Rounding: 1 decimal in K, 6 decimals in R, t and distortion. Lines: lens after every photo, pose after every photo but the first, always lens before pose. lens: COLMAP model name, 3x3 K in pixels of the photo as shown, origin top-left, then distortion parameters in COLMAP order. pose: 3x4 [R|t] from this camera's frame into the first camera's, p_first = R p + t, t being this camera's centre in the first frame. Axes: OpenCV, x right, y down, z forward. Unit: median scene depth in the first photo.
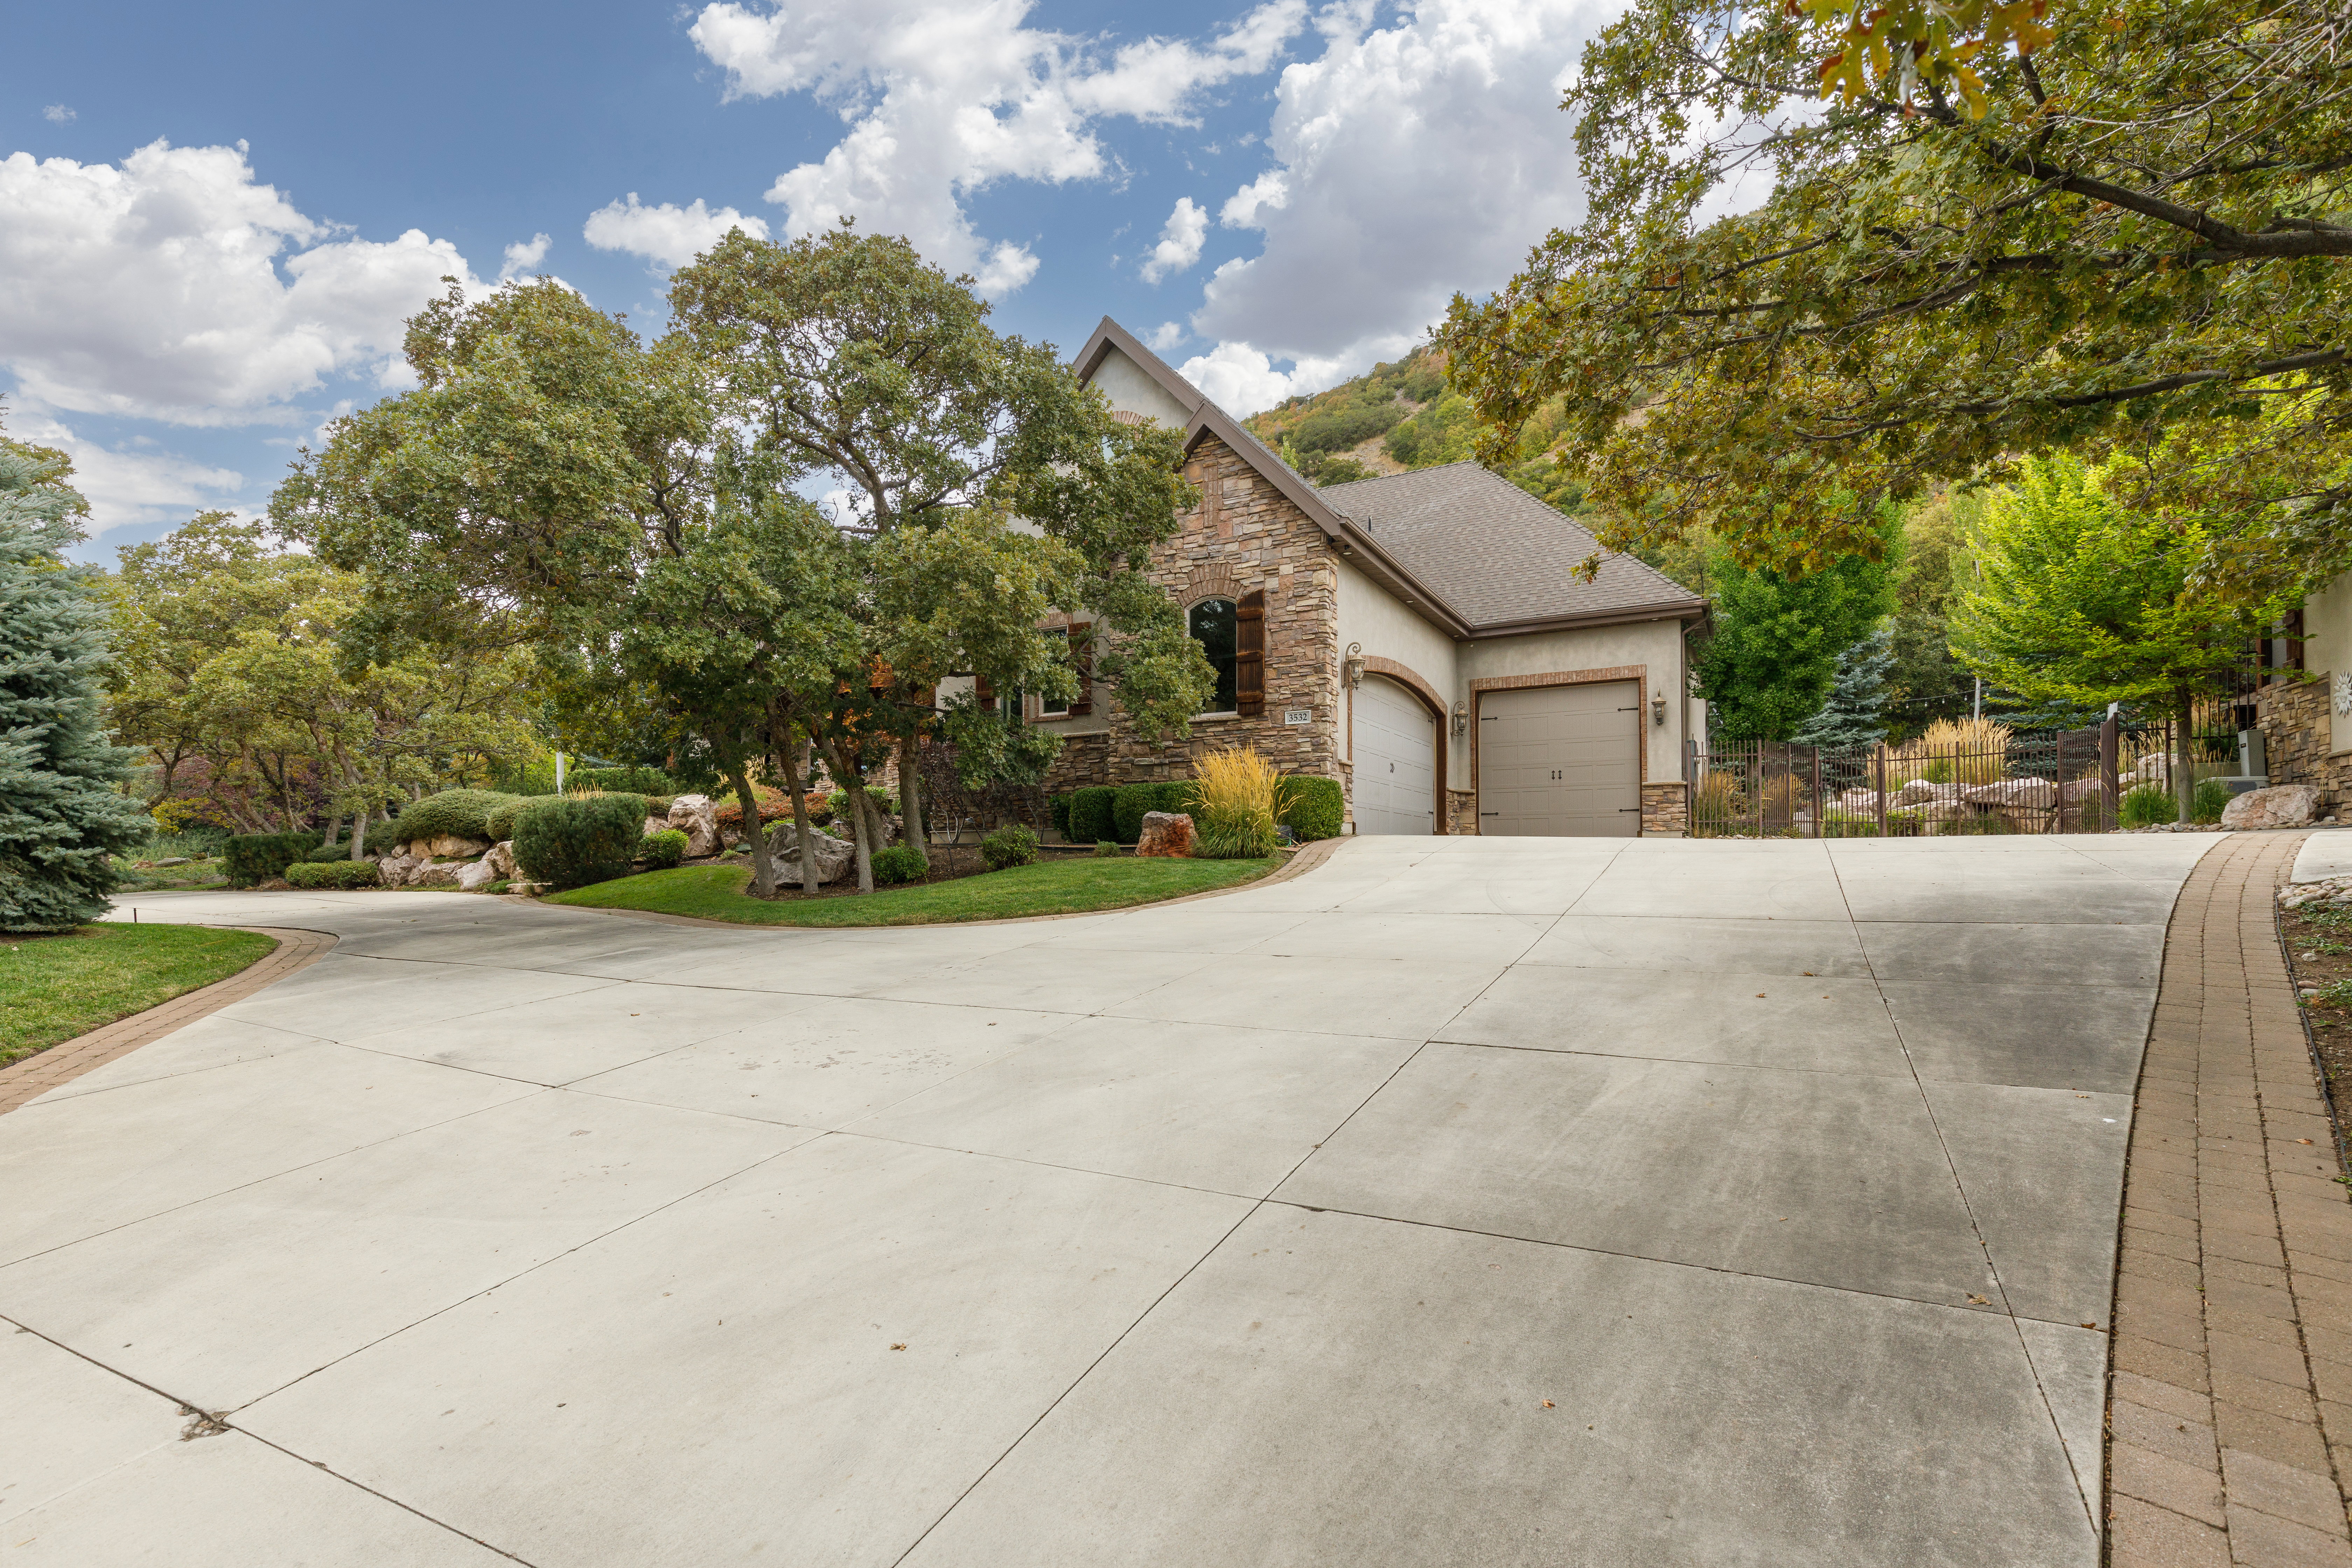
lens RADIAL K [[1089.4, 0, 1164.9], [0, 1089.4, 841.4], [0, 0, 1]] dist [0.012098, -0.000769]
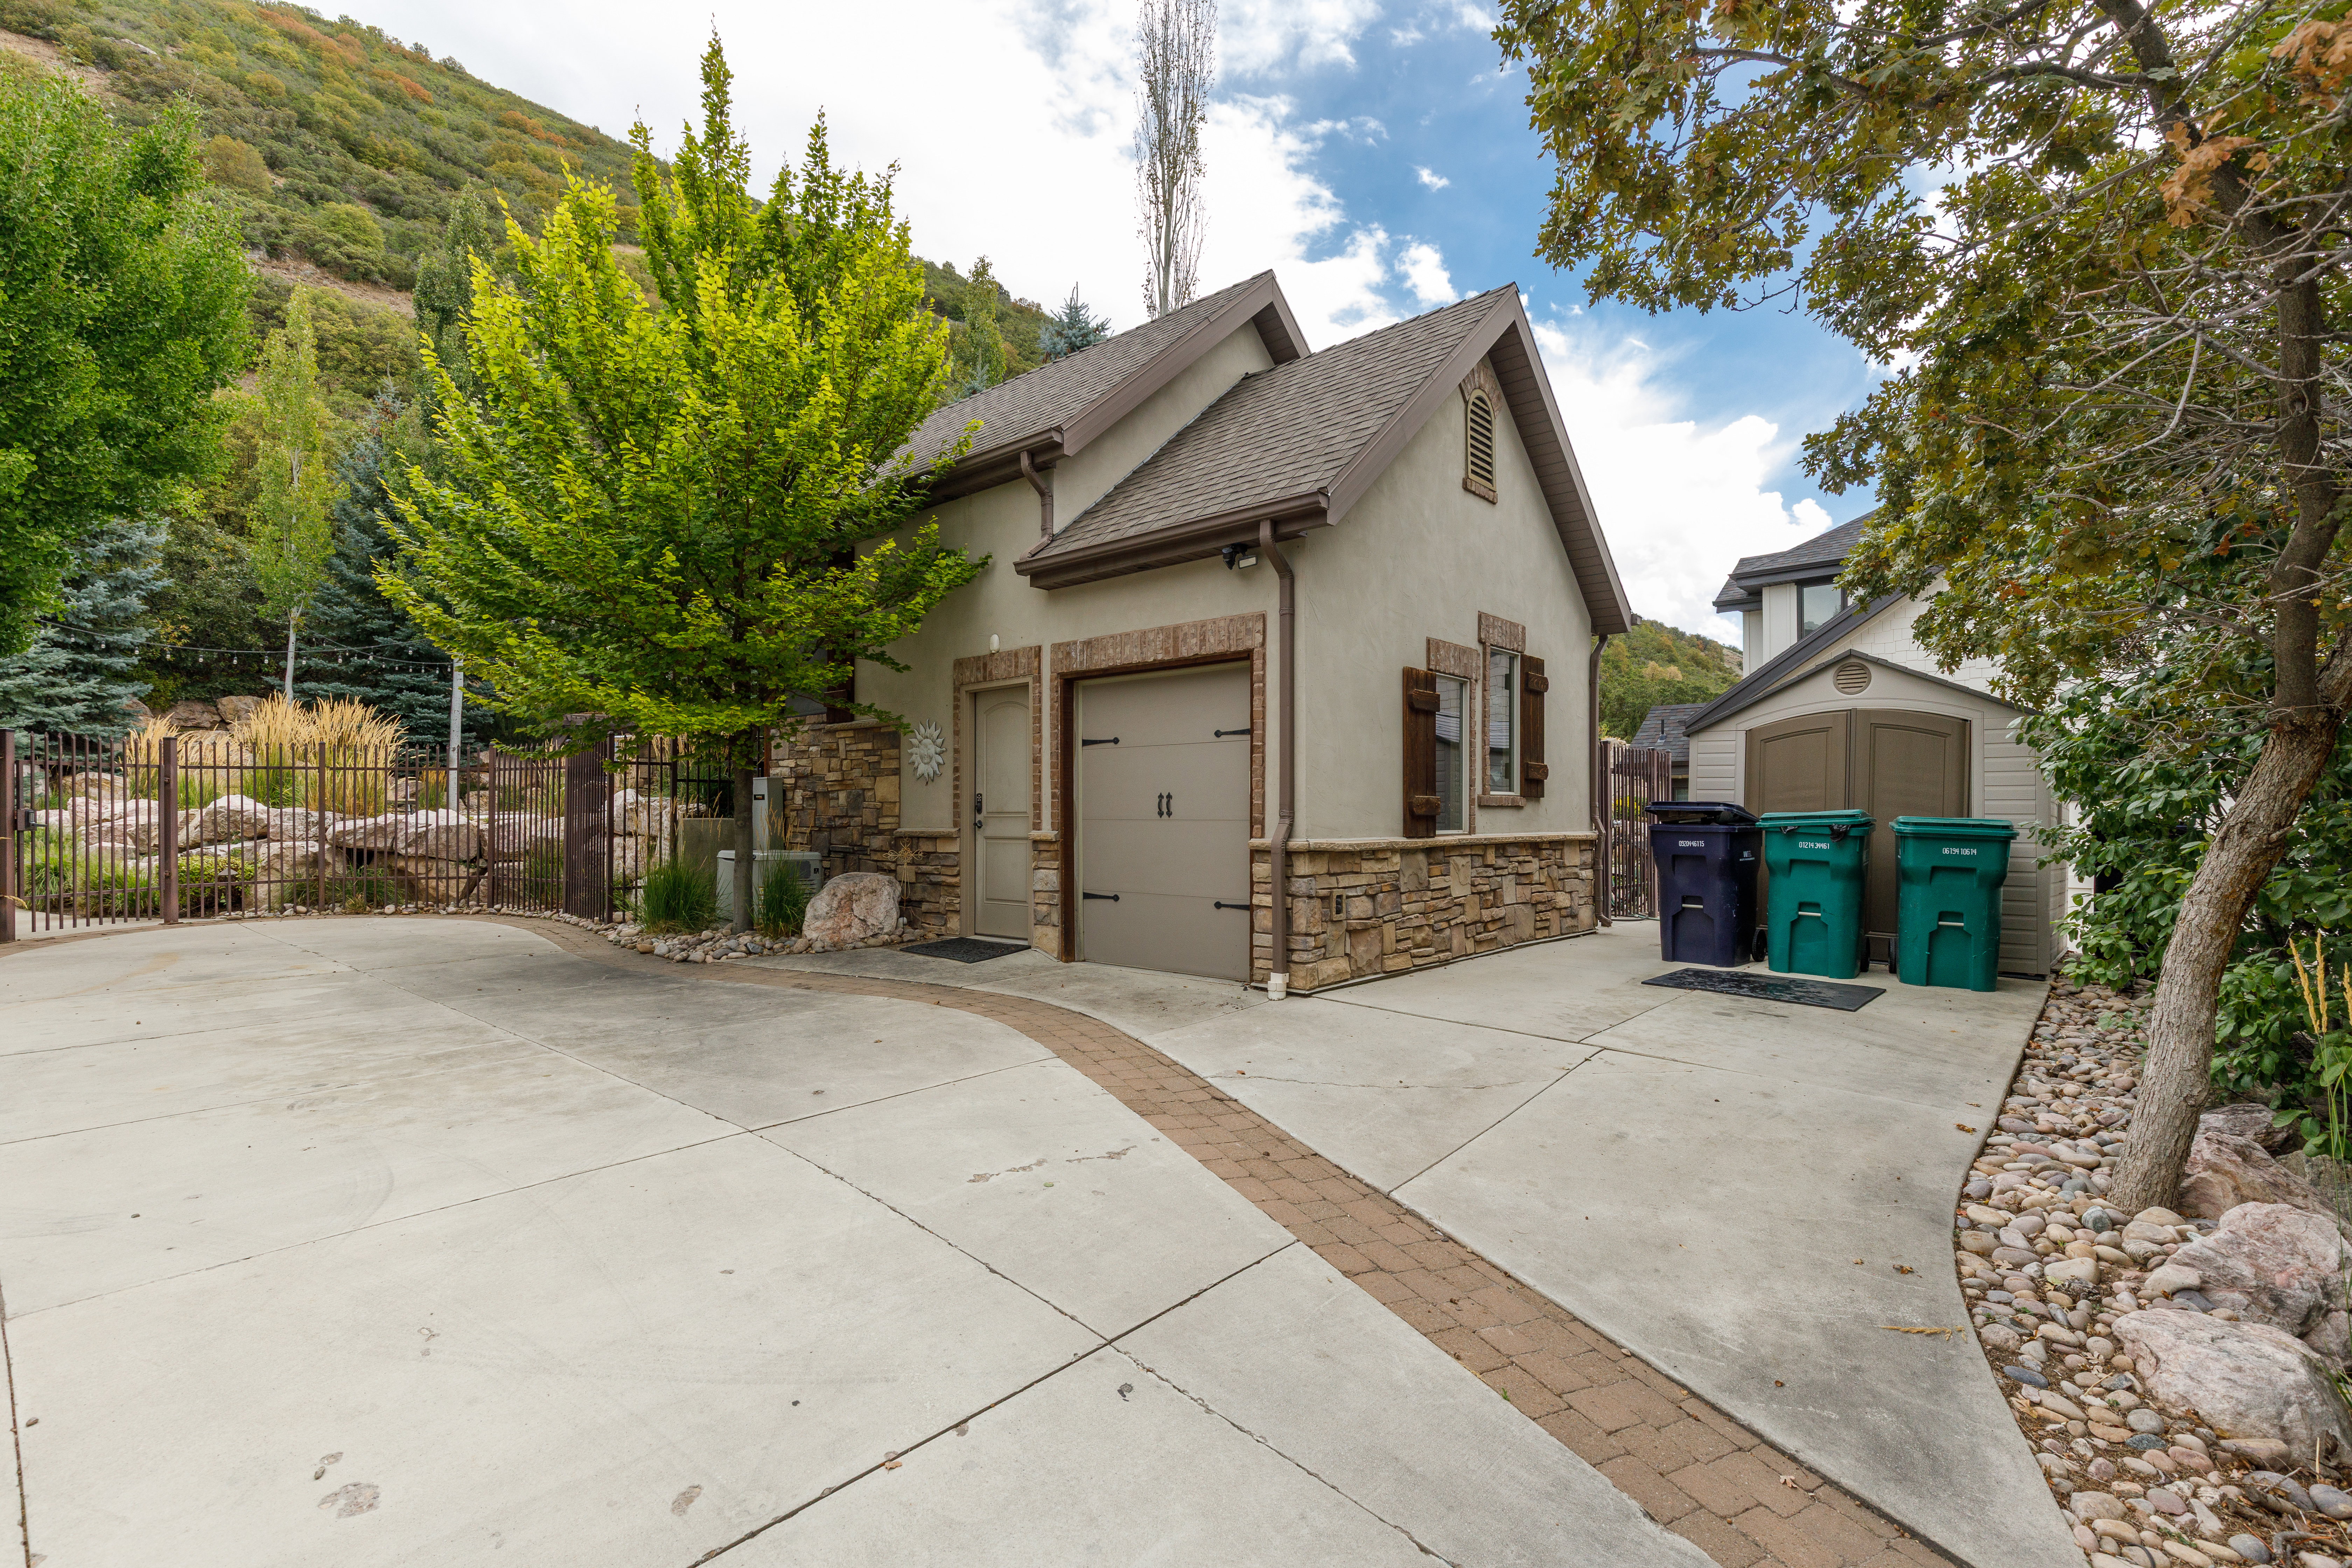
lens RADIAL K [[1089.4, 0, 1171.5], [0, 1089.4, 790.2], [0, 0, 1]] dist [0.012098, -0.000769]
pose [[0.220728, 0.021969, 0.975088, 0.273631], [-0.017067, 0.999680, -0.018659, -0.065494], [-0.975186, -0.012524, 0.221032, 0.459246]]
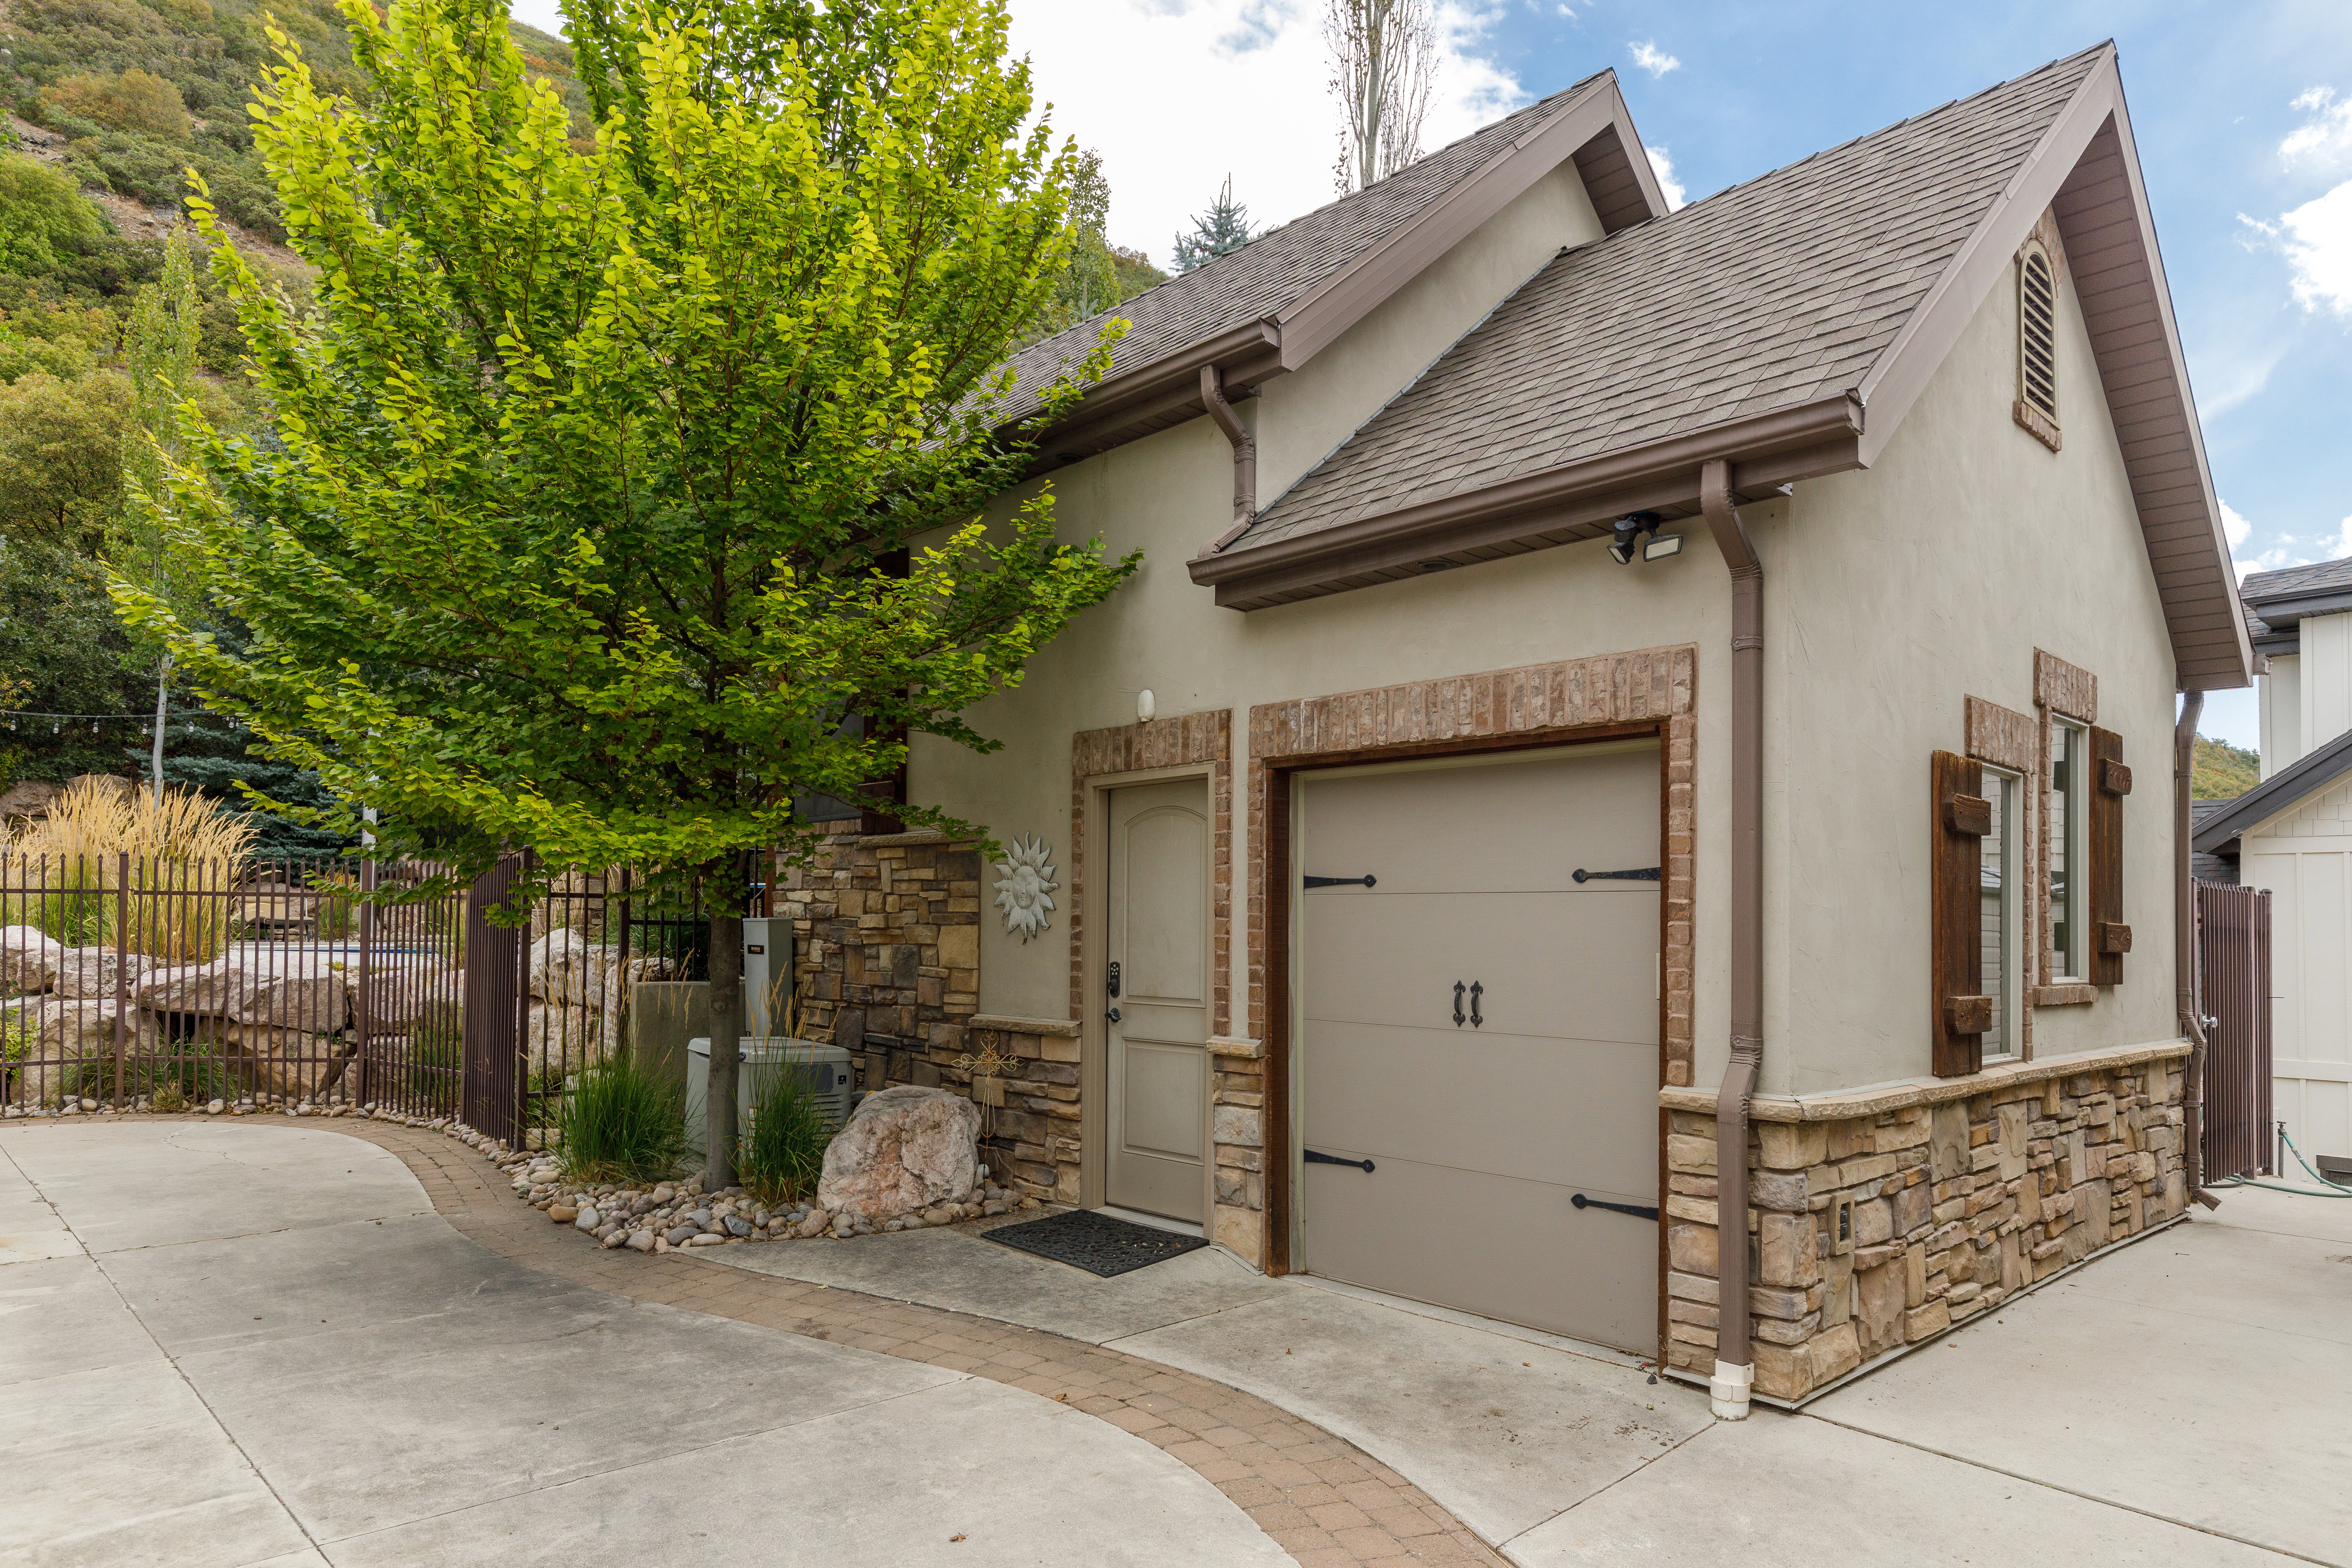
lens RADIAL K [[1438.8, 0, 1187.2], [0, 1438.8, 905.4], [0, 0, 1]] dist [0.009971, -0.005116]
pose [[0.300963, 0.020805, 0.953409, 0.370662], [-0.030849, 0.999451, -0.012072, -0.081556], [-0.953137, -0.025778, 0.301440, 0.516196]]
